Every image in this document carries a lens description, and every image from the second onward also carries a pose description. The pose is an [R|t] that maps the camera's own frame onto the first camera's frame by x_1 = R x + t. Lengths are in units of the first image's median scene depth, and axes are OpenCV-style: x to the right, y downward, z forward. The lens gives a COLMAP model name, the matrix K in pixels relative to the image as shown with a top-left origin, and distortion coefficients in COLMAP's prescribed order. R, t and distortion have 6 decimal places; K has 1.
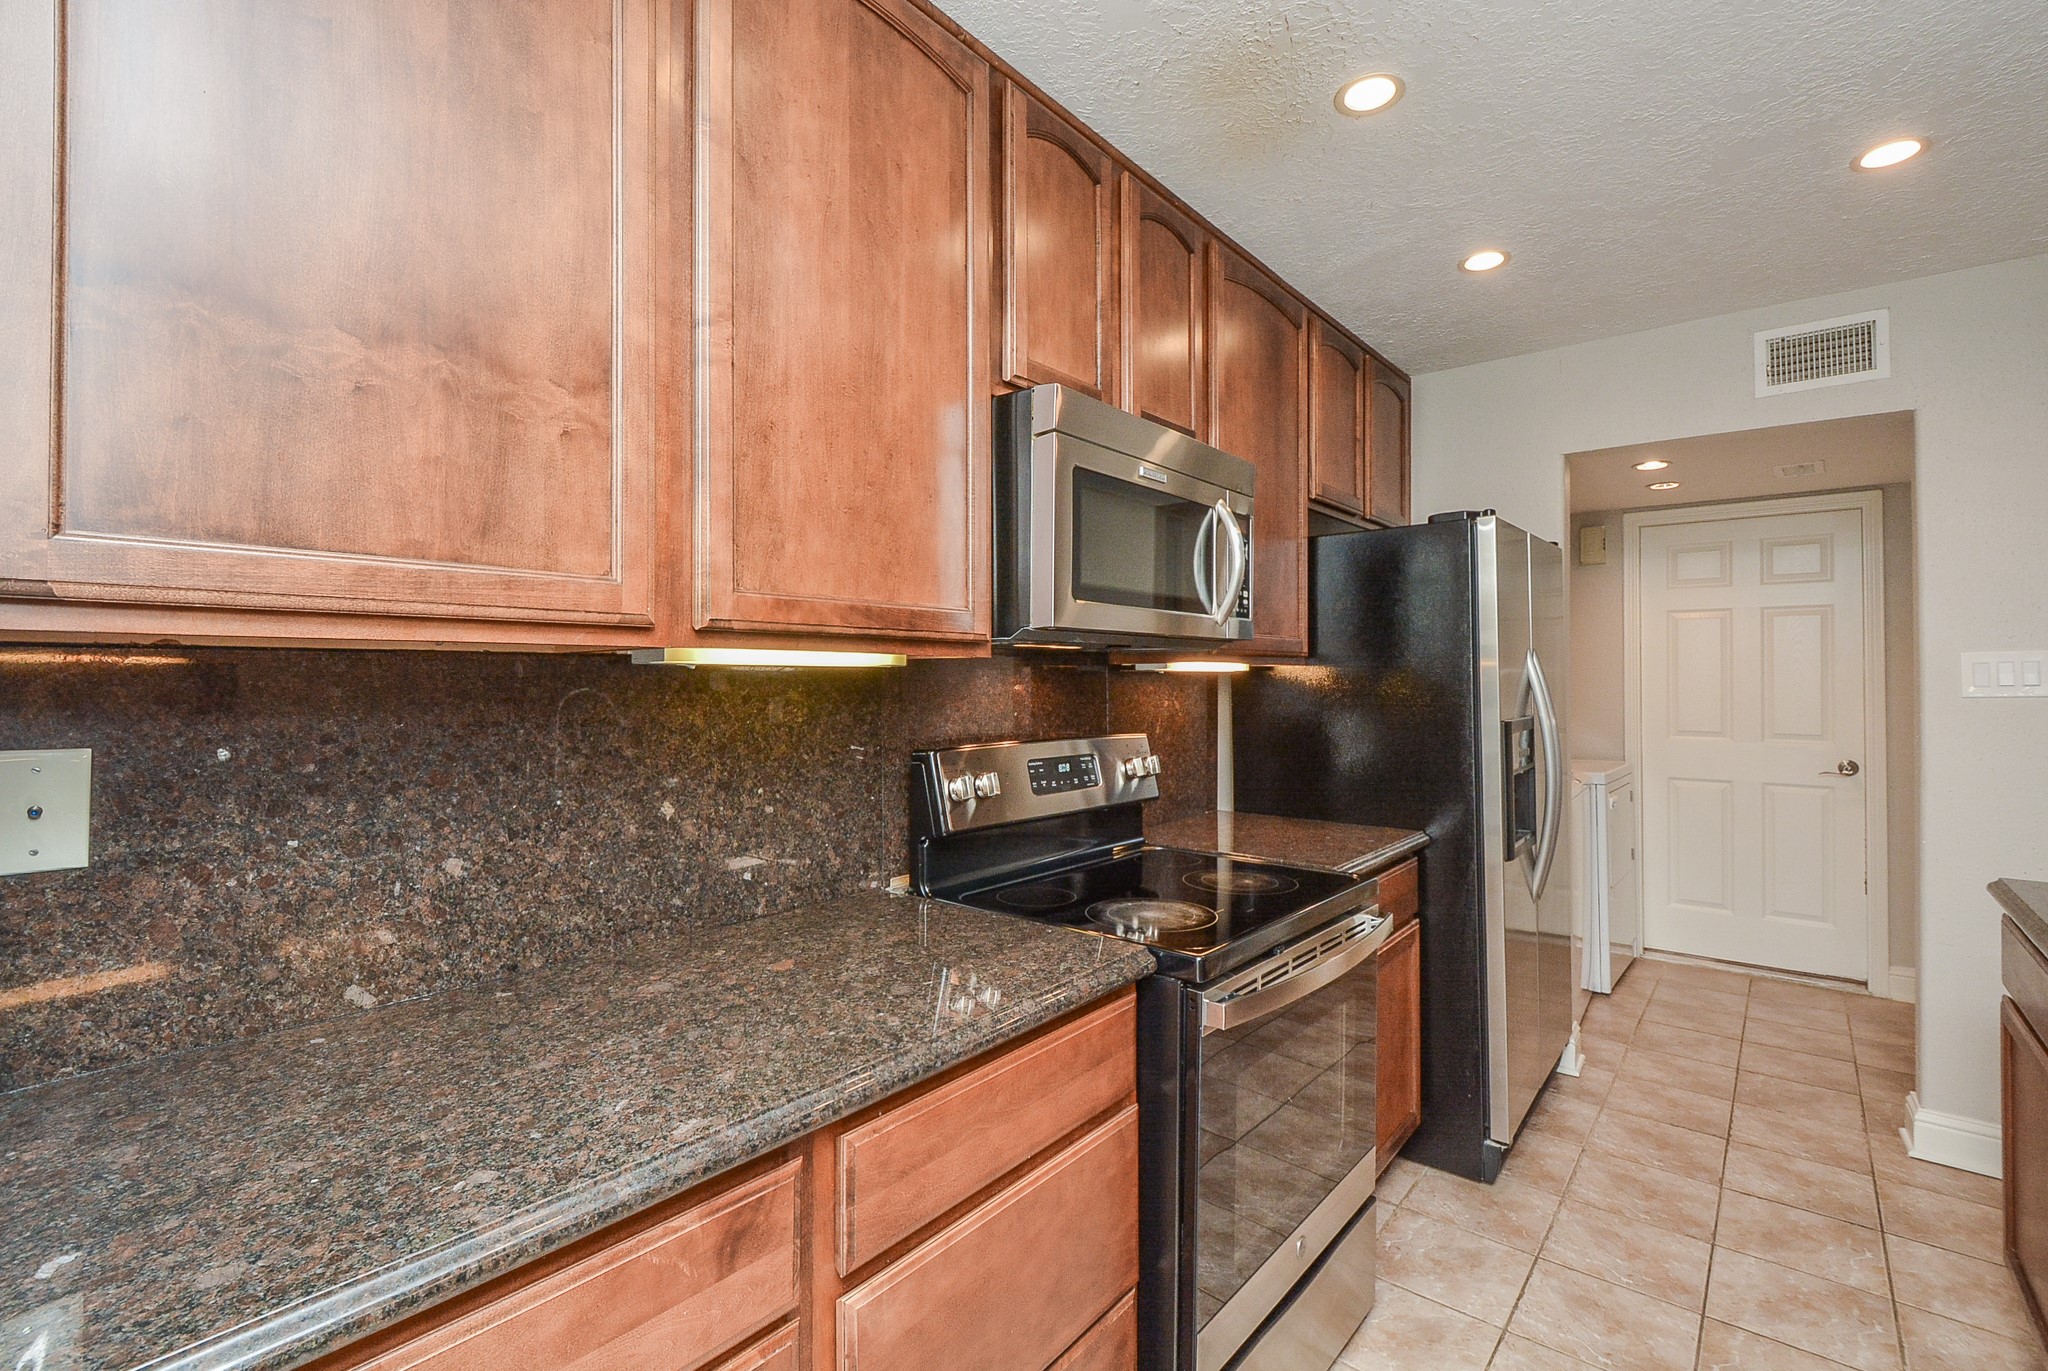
lens RADIAL K [[912.9, 0, 1031.6], [0, 912.9, 670.0], [0, 0, 1]] dist [0.009661, -0.007235]
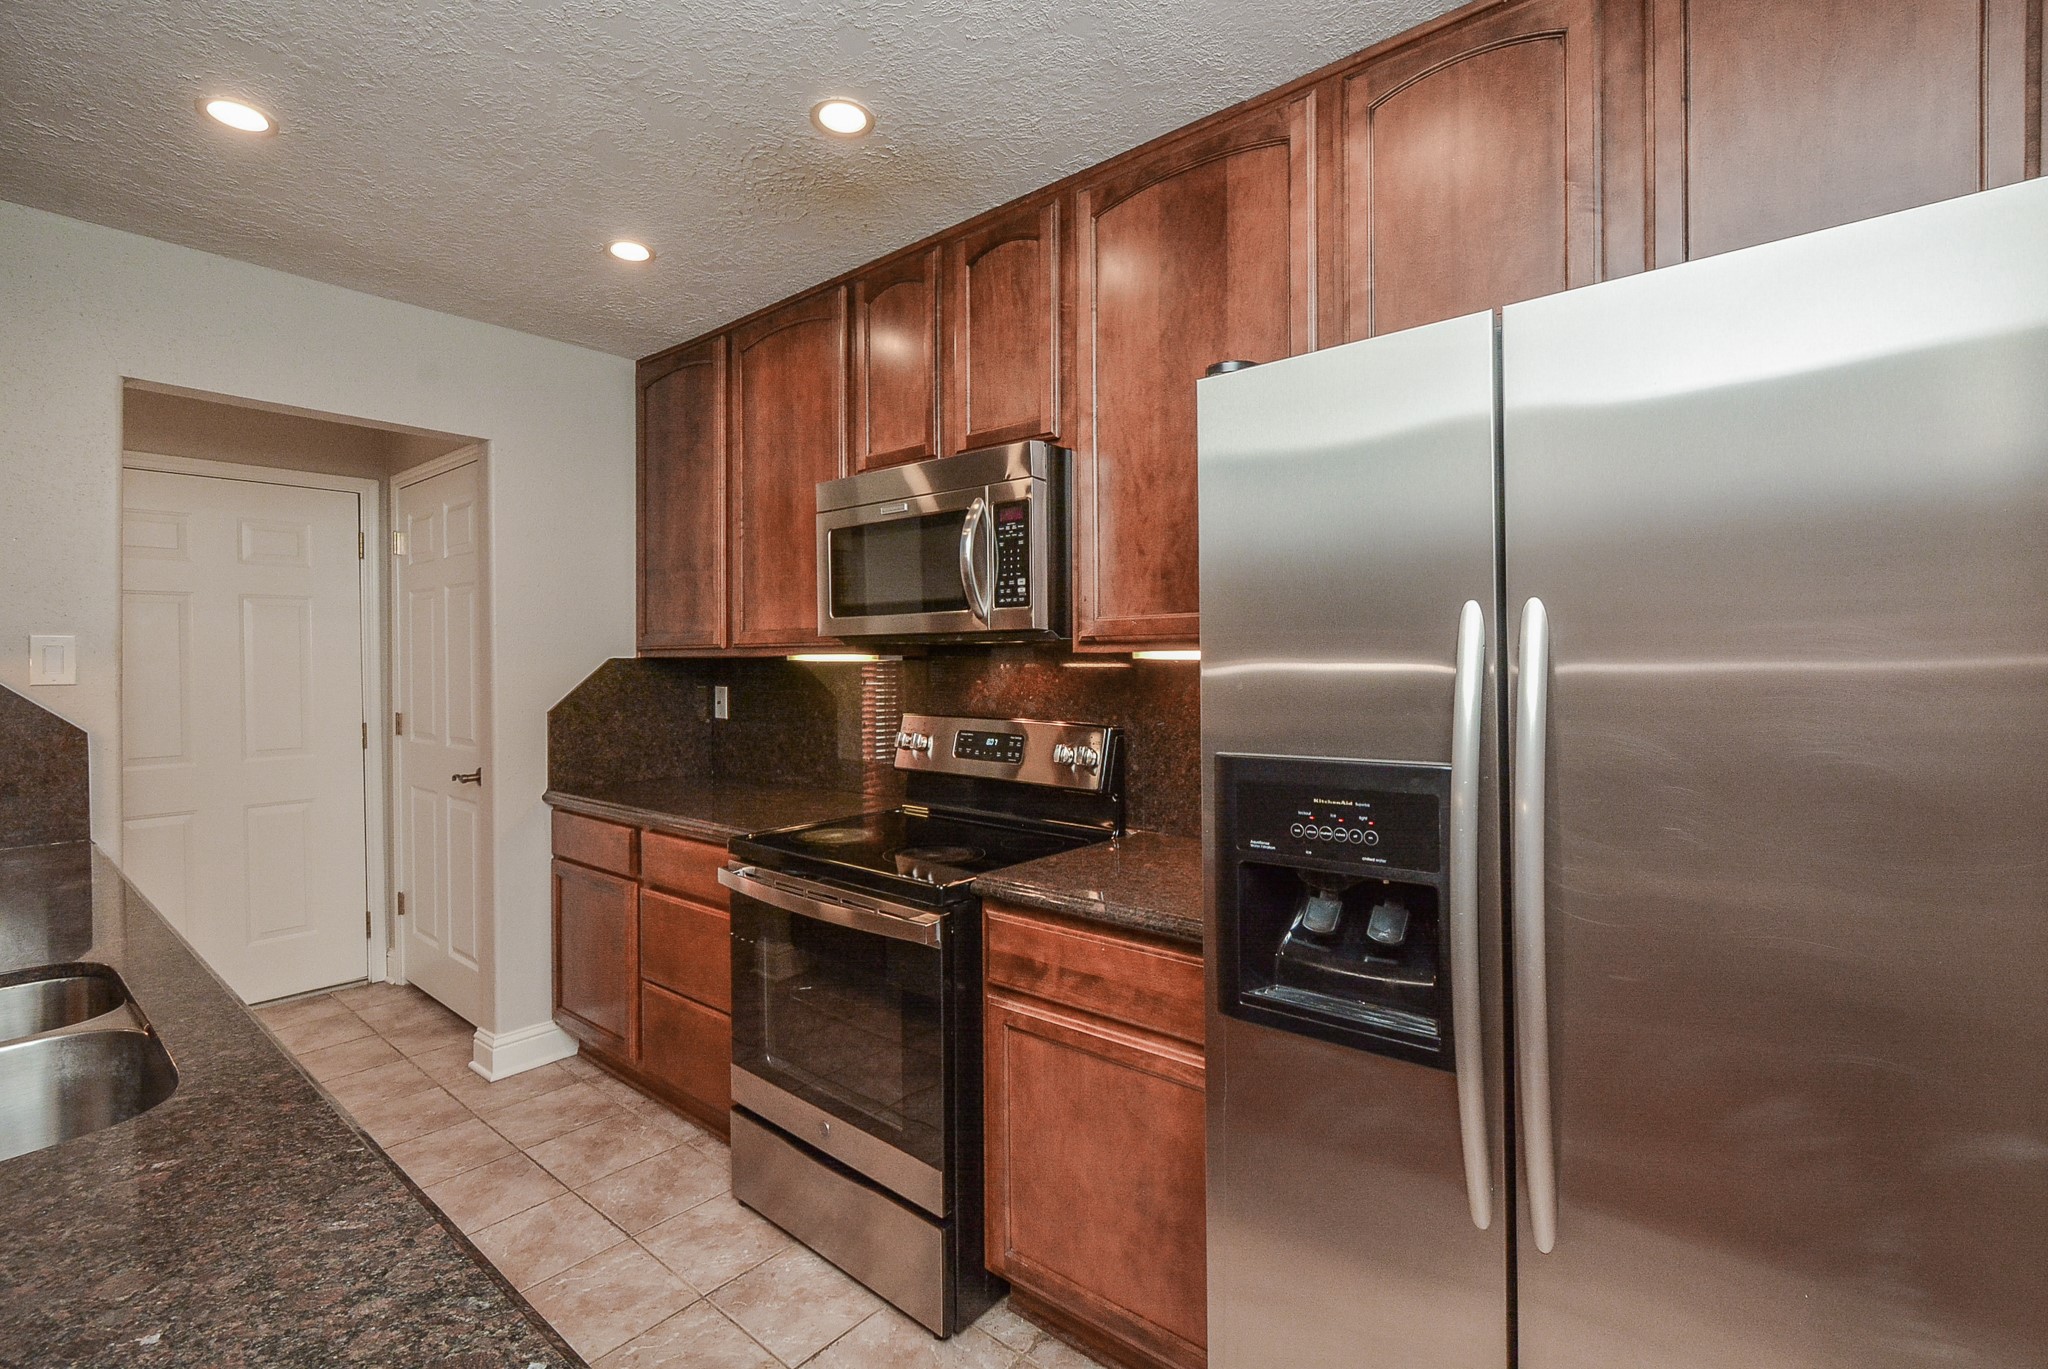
lens RADIAL K [[912.9, 0, 1031.6], [0, 912.9, 669.0], [0, 0, 1]] dist [0.009661, -0.007235]
pose [[0.001007, 0.010205, -0.999947, 1.281945], [0.014834, 0.999838, 0.010219, -0.001285], [0.999889, -0.014844, 0.000855, 1.082359]]
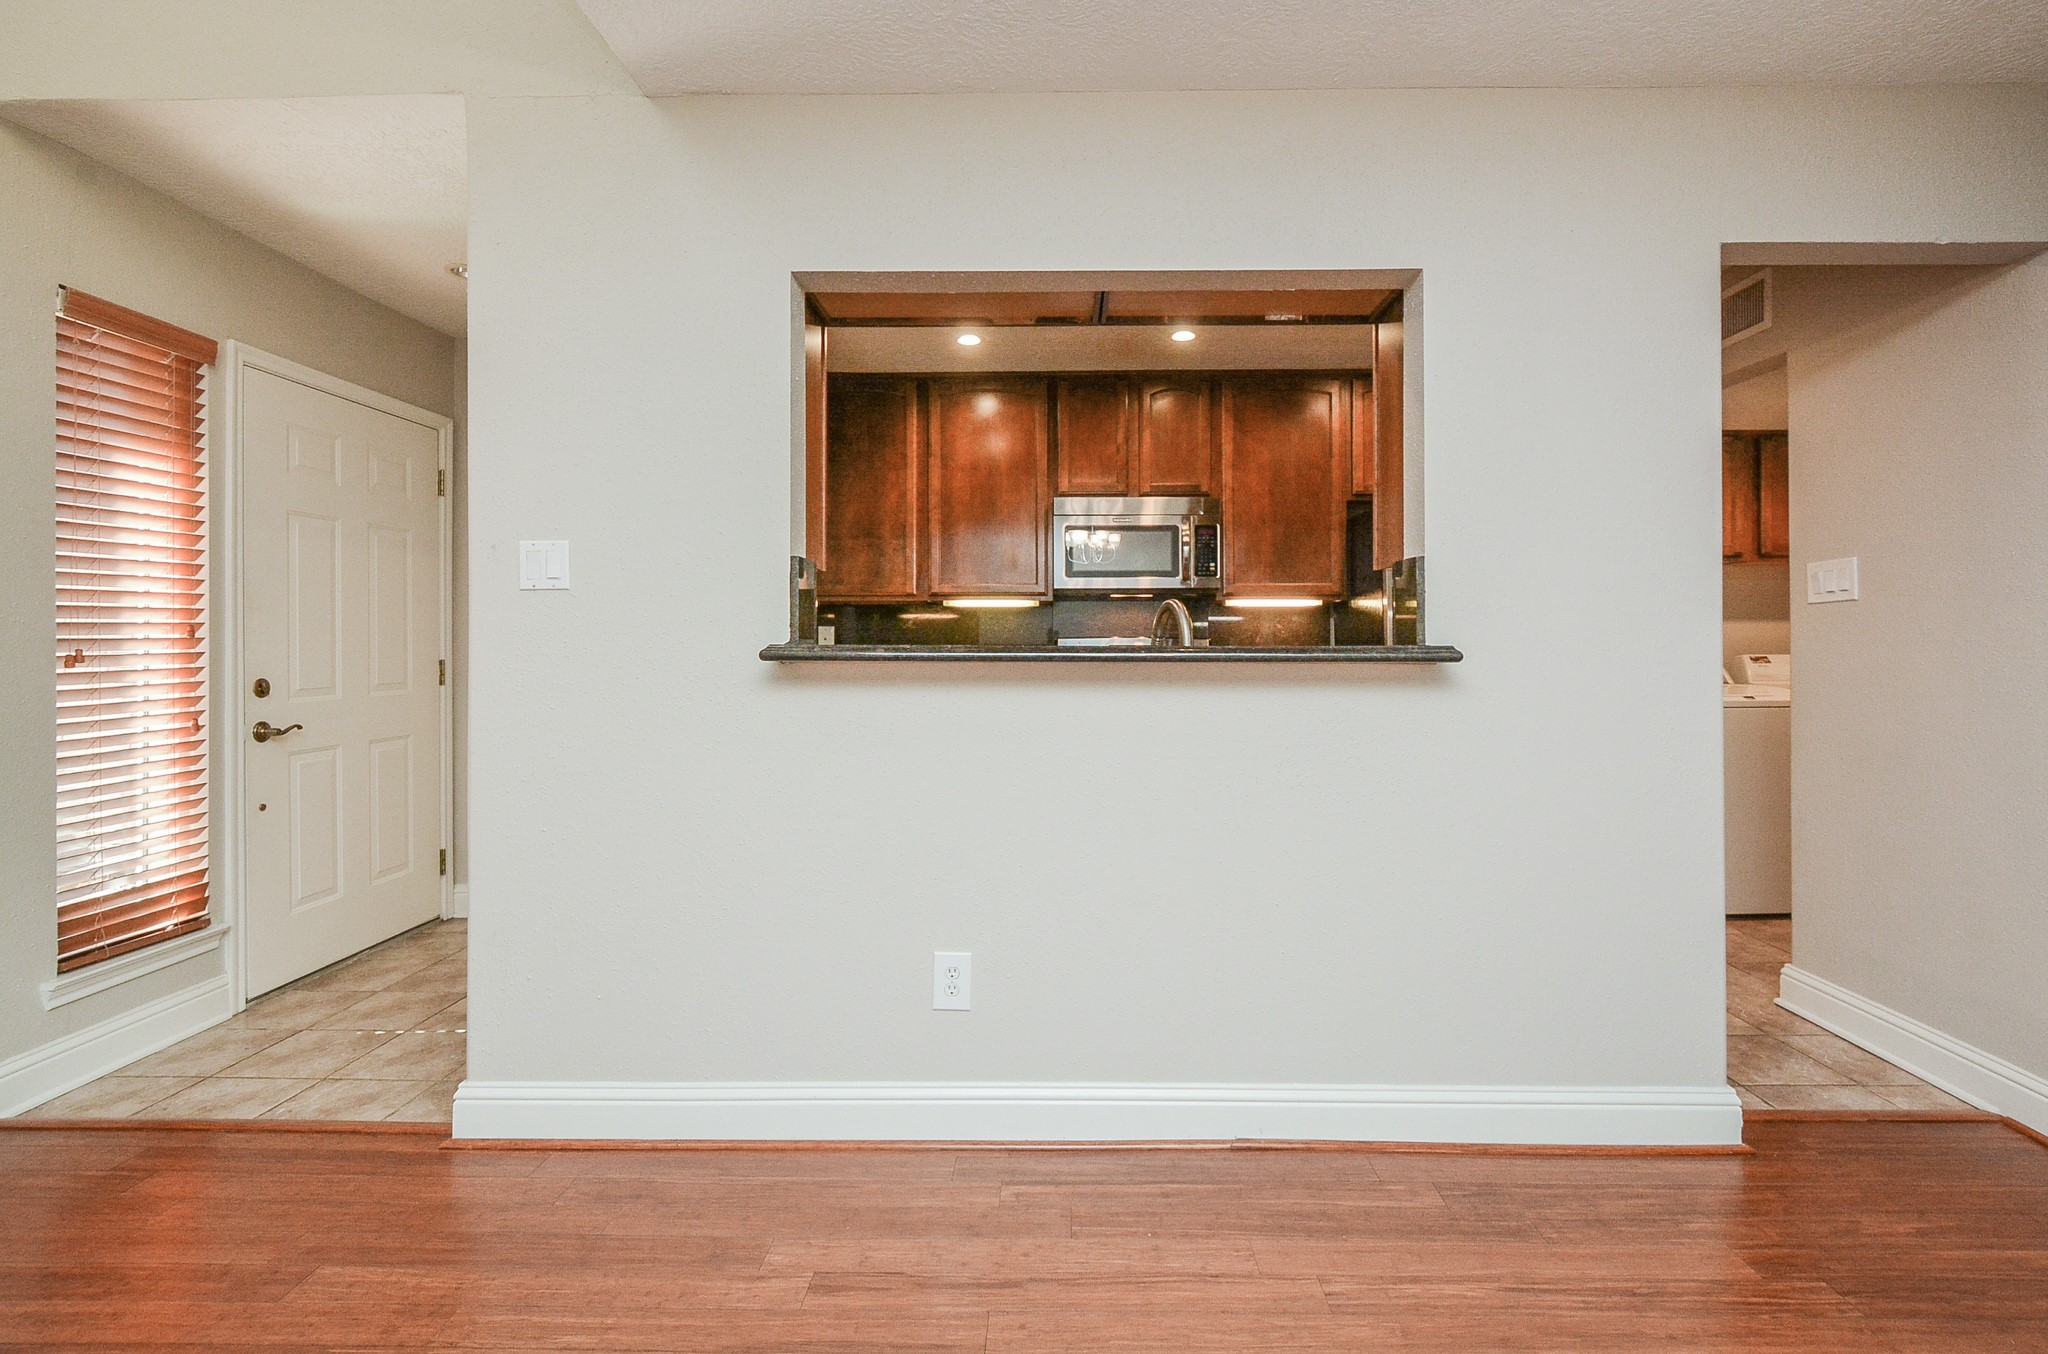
lens RADIAL K [[919.3, 0, 1062.8], [0, 919.3, 641.2], [0, 0, 1]] dist [-0.007903, -0.000158]
pose [[0.637310, -0.001679, -0.770606, 1.681292], [0.008535, 0.999952, 0.004880, 0.075449], [0.770560, -0.009688, 0.637293, -0.563194]]
